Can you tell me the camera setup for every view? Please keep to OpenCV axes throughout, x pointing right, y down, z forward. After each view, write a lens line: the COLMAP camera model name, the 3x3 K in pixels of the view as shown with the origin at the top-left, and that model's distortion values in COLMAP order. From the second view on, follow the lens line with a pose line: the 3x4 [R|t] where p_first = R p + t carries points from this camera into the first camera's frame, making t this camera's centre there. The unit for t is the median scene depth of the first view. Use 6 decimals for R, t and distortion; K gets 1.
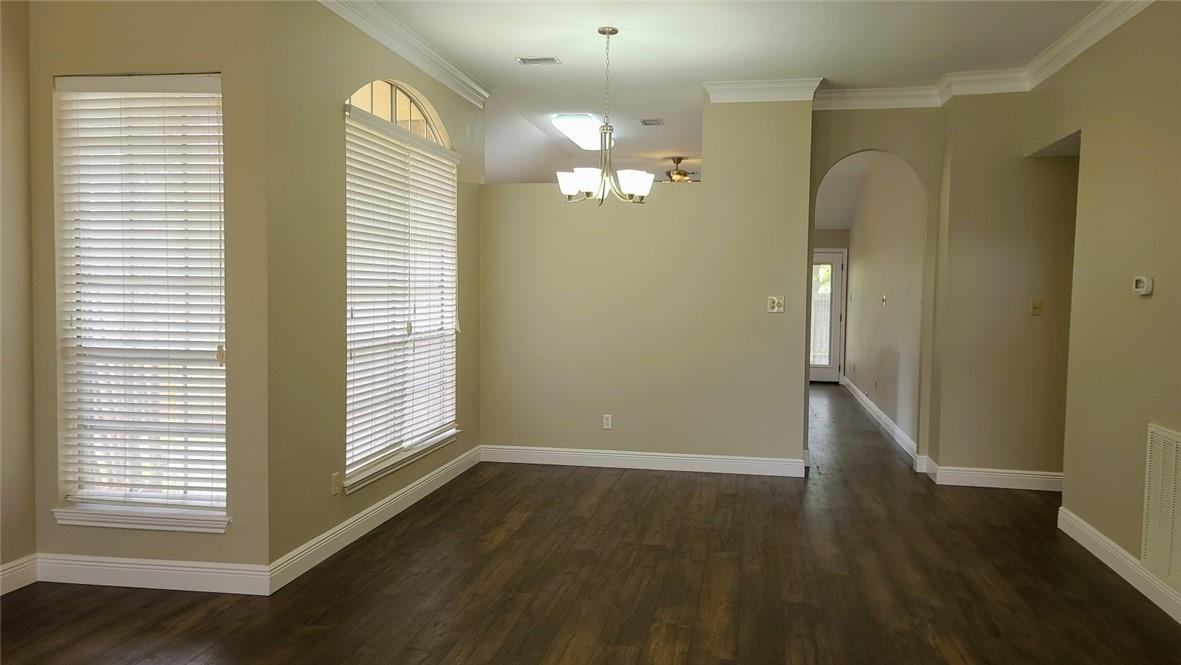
lens RADIAL K [[864.8, 0, 599.6], [0, 864.8, 329.9], [0, 0, 1]] dist [0.069568, -0.043220]
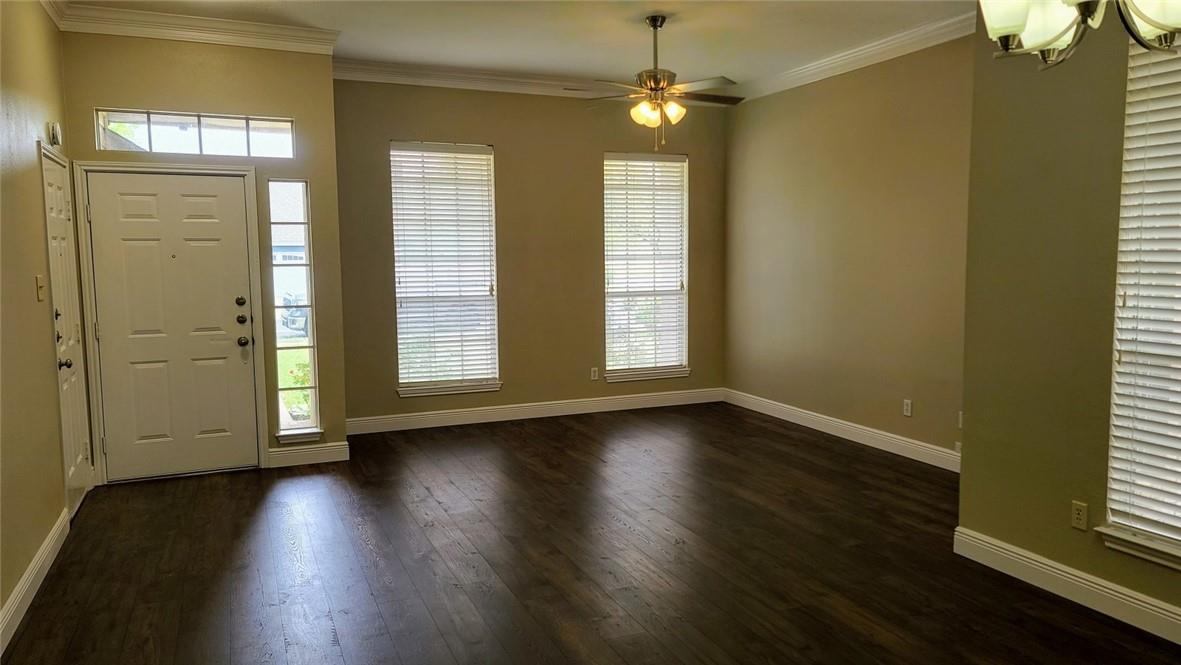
lens RADIAL K [[864.8, 0, 595.9], [0, 864.8, 335.7], [0, 0, 1]] dist [0.069568, -0.043220]
pose [[-0.840649, 0.048839, -0.539374, 0.468170], [-0.030954, 0.989965, 0.137882, -0.076340], [0.540695, 0.132607, -0.830701, 1.374387]]
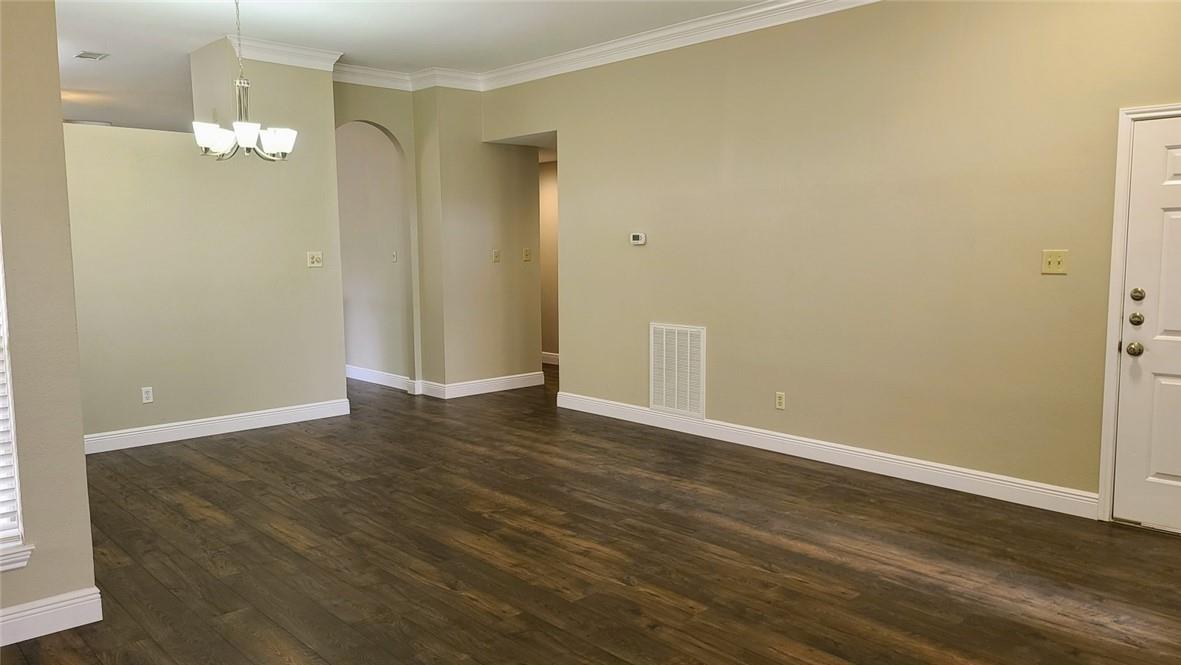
lens RADIAL K [[864.8, 0, 610.1], [0, 864.8, 328.9], [0, 0, 1]] dist [0.069568, -0.043220]
pose [[0.594068, -0.095651, 0.798708, -0.627073], [0.055423, 0.995413, 0.077985, -0.011084], [-0.802503, -0.002061, 0.596644, 0.091156]]
